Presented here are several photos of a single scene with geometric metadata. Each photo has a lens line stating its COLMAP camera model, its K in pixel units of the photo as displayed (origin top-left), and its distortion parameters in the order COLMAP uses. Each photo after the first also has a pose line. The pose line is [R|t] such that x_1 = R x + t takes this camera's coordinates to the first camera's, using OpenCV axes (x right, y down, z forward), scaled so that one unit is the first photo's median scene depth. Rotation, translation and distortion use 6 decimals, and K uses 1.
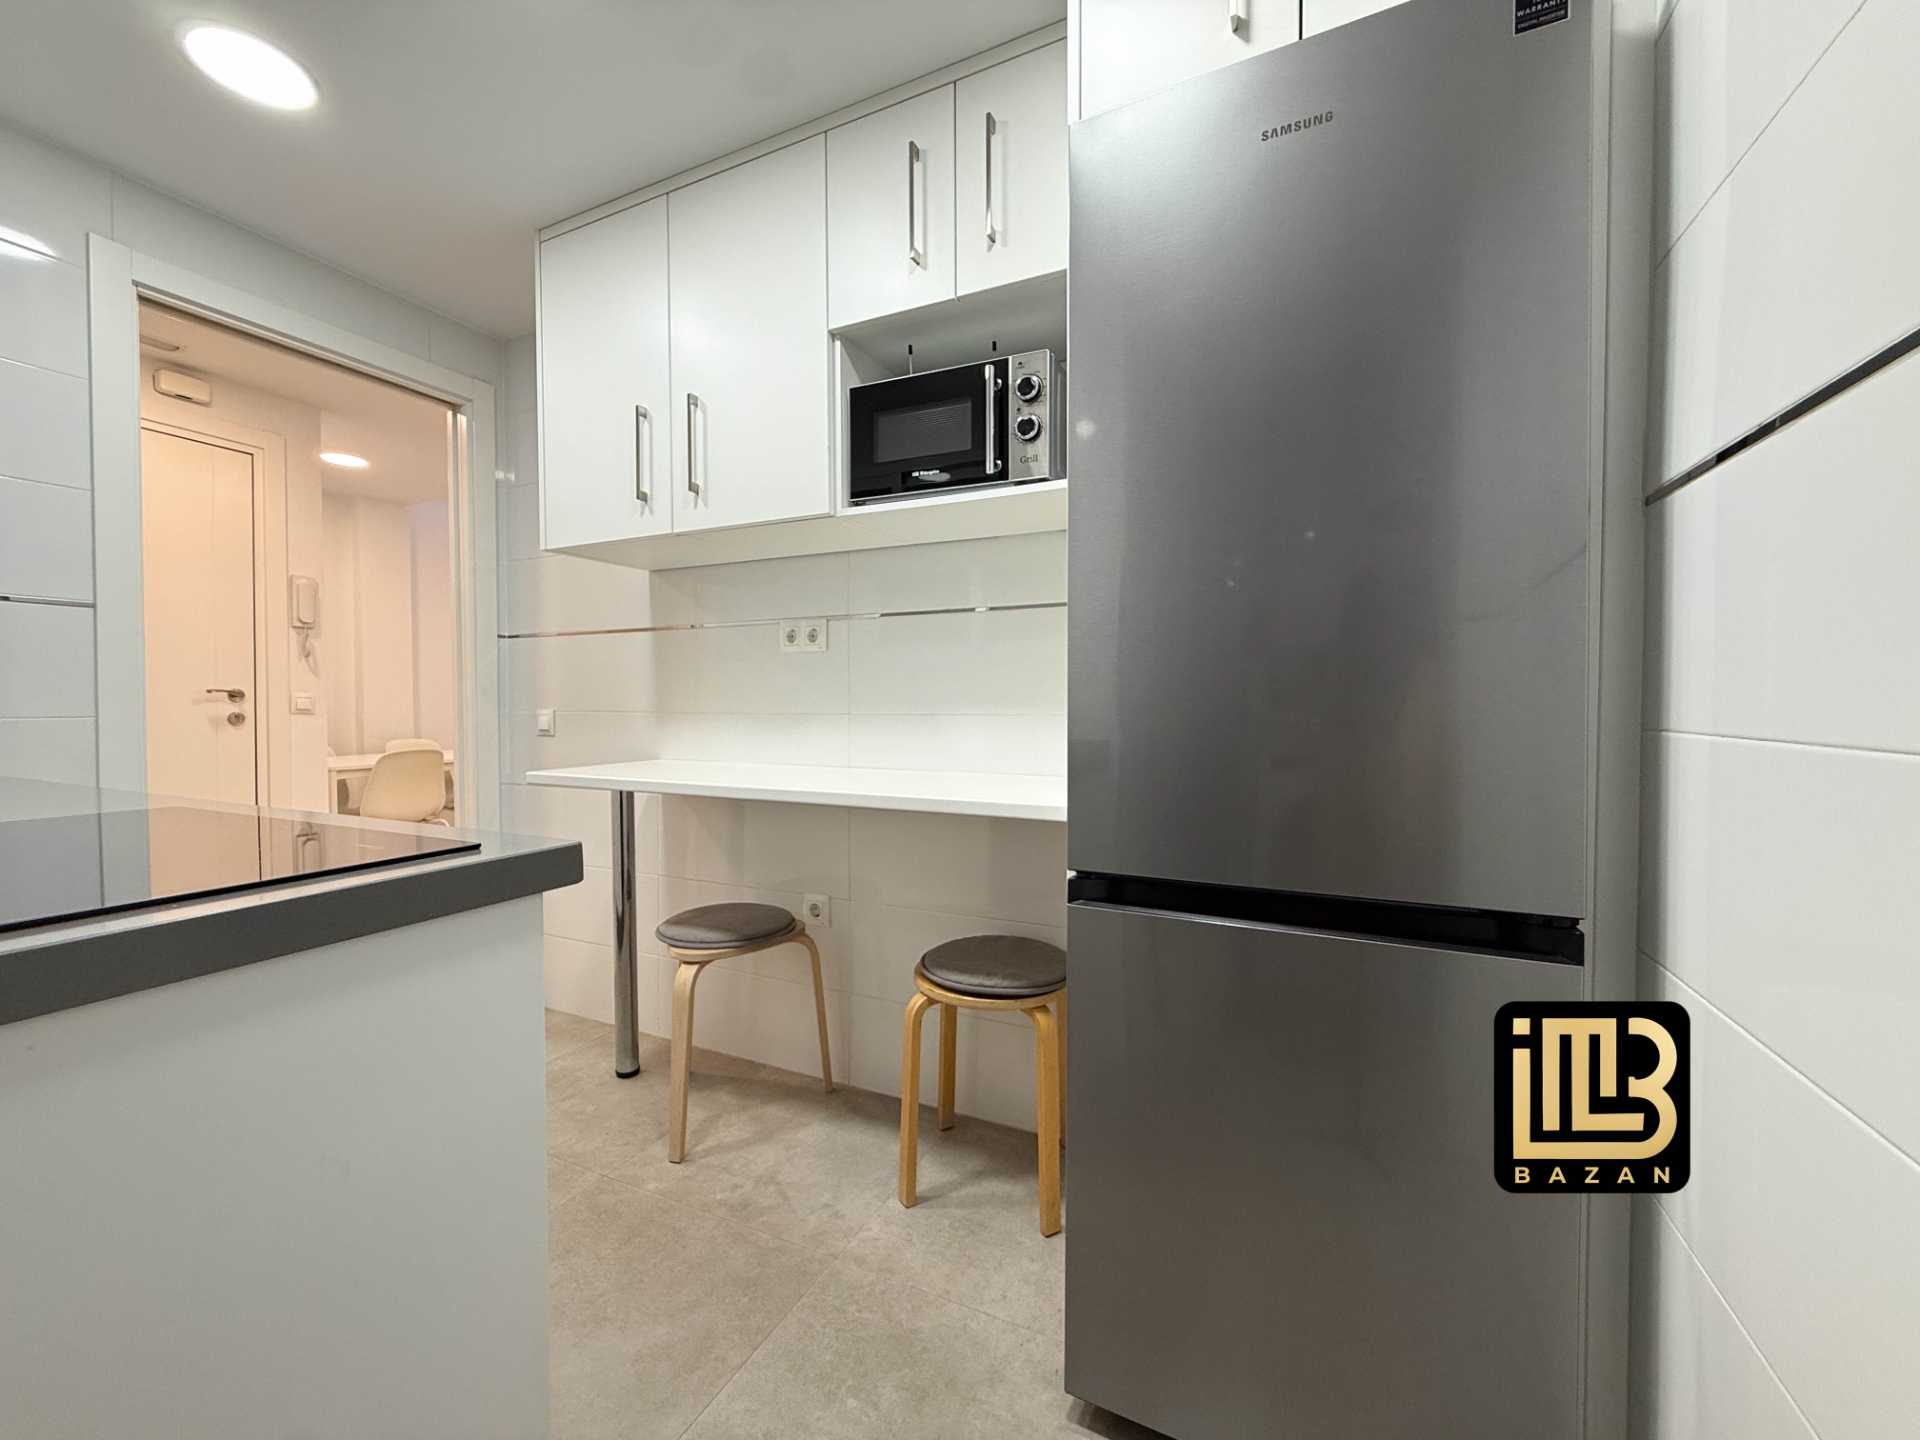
lens RADIAL K [[766.9, 0, 957.5], [0, 766.9, 718.2], [0, 0, 1]] dist [0.001597, -0.000214]
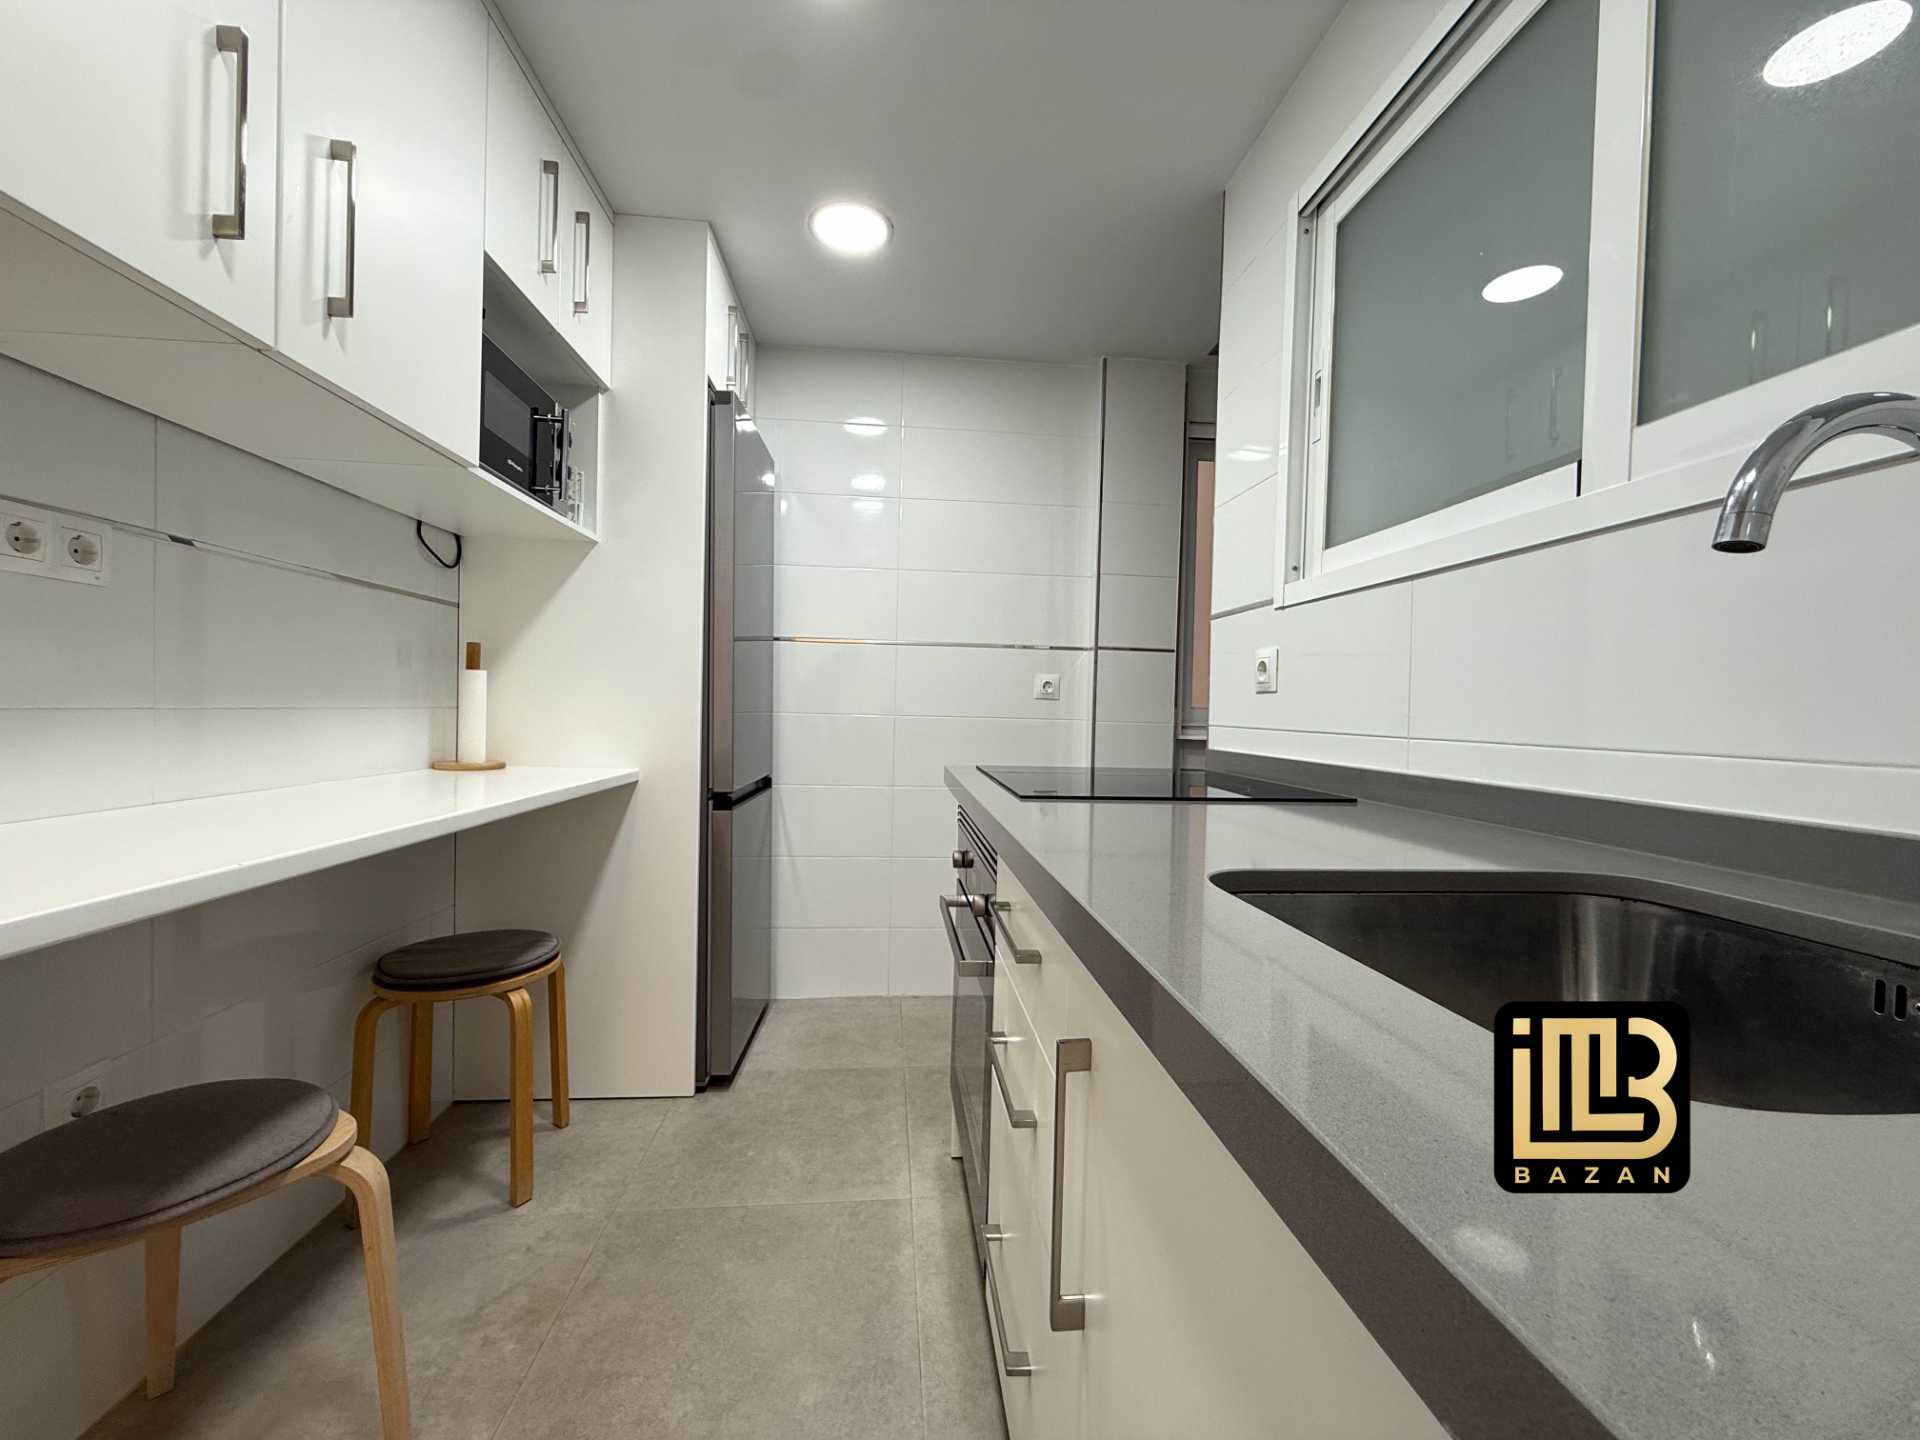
lens RADIAL K [[769.6, 0, 953.2], [0, 769.6, 719.2], [0, 0, 1]] dist [-0.000630, -0.000153]
pose [[-0.501075, -0.022795, 0.865104, -1.155583], [-0.012435, 0.999739, 0.019140, -0.020337], [-0.865315, -0.001167, -0.501228, 0.983310]]
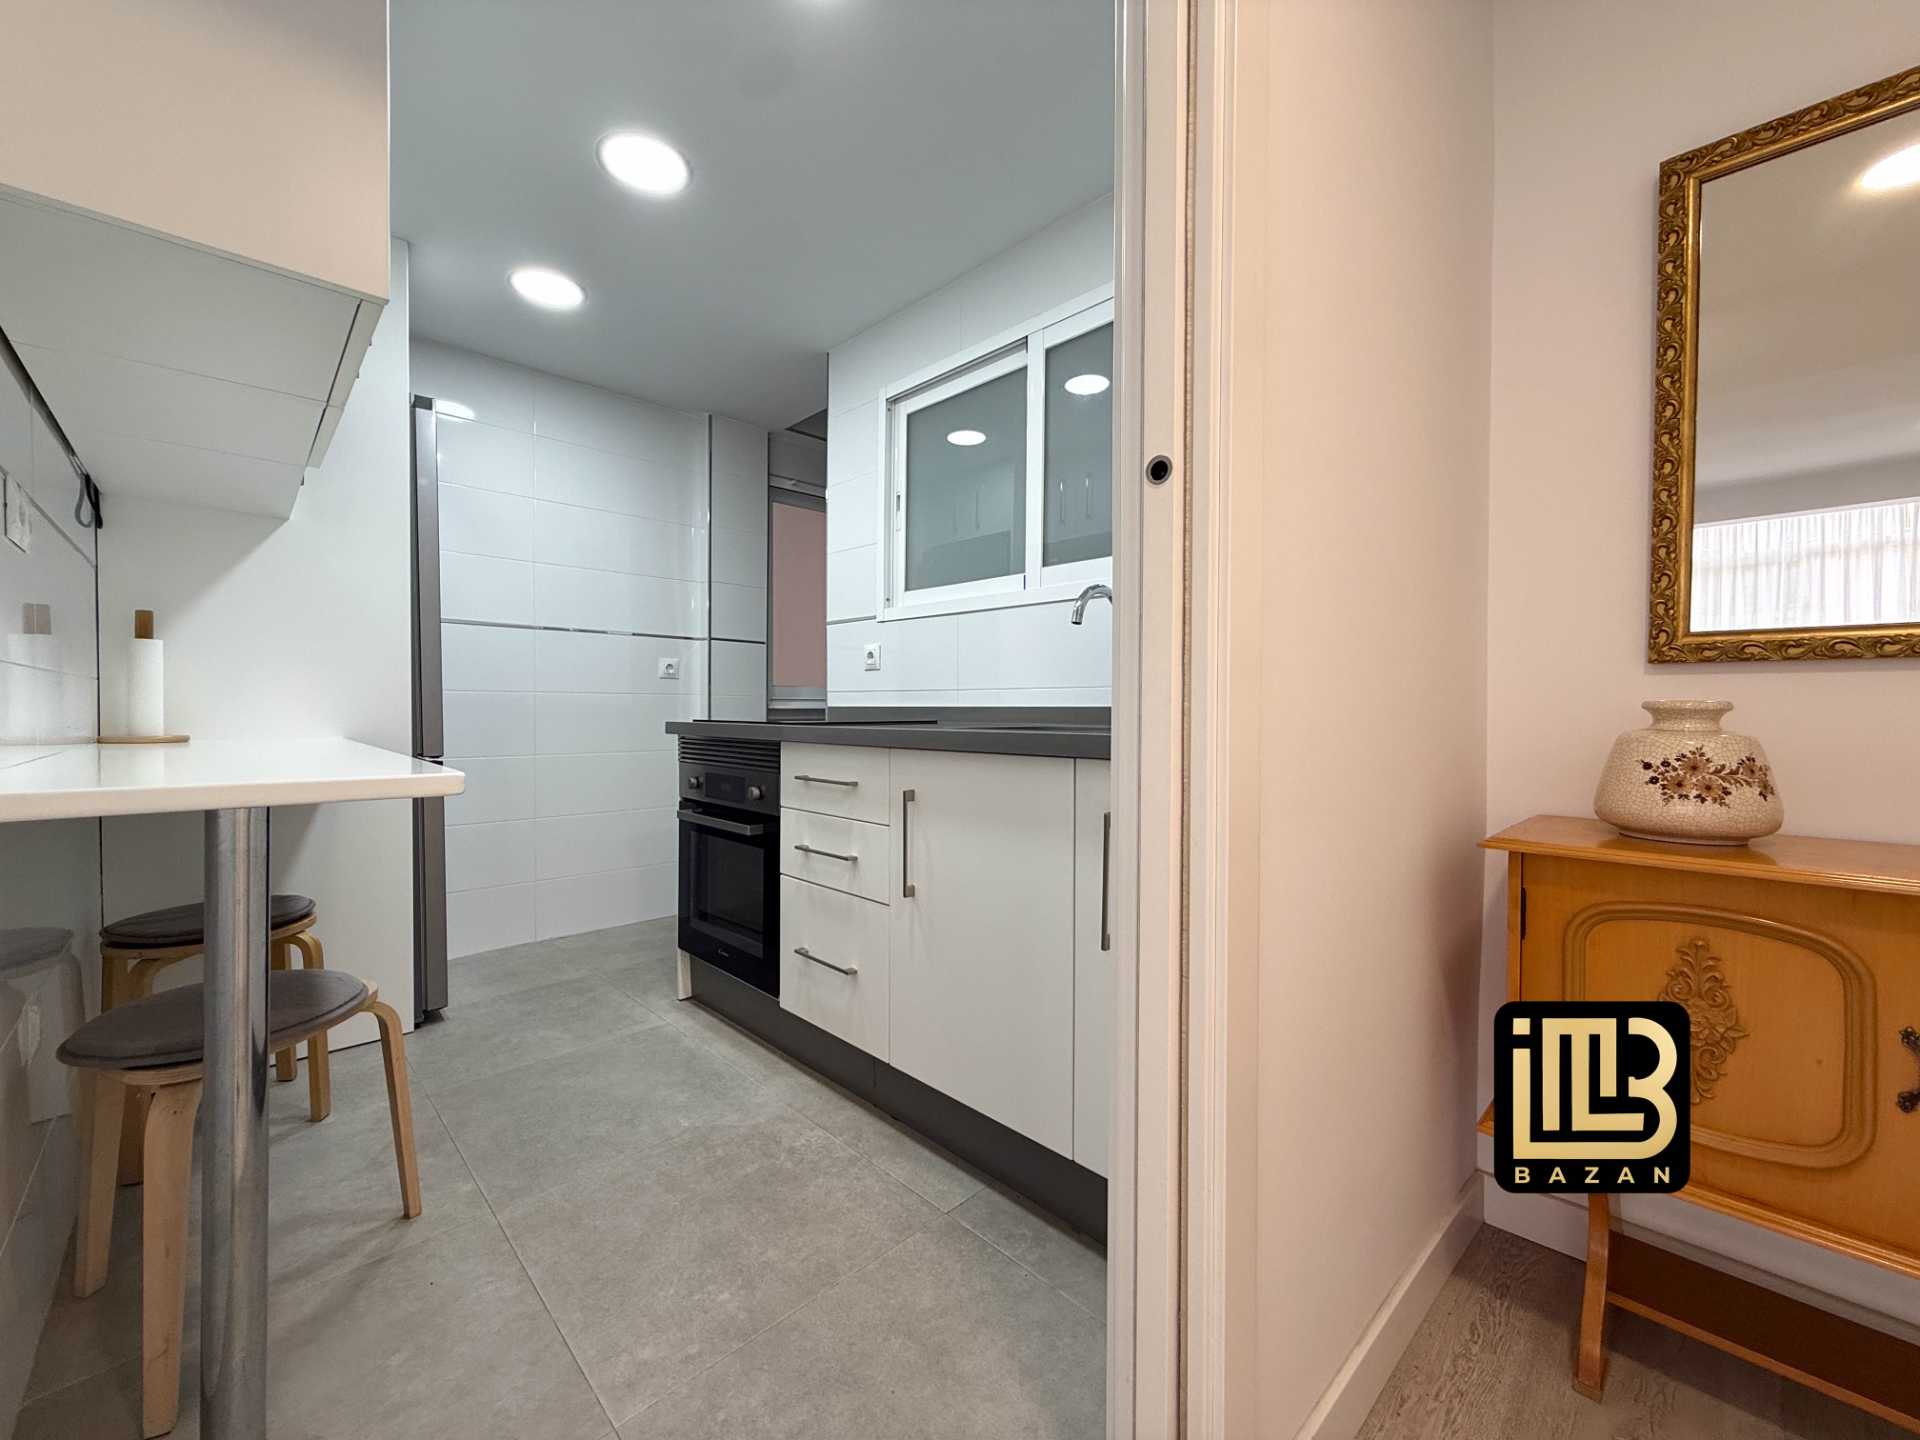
lens RADIAL K [[774.9, 0, 960.2], [0, 774.9, 721.9], [0, 0, 1]] dist [0.000326, -0.000340]
pose [[-0.936772, -0.009878, 0.349800, -1.279881], [0.000362, 0.999574, 0.029195, 0.022518], [-0.349939, 0.027476, -0.936369, 1.656957]]
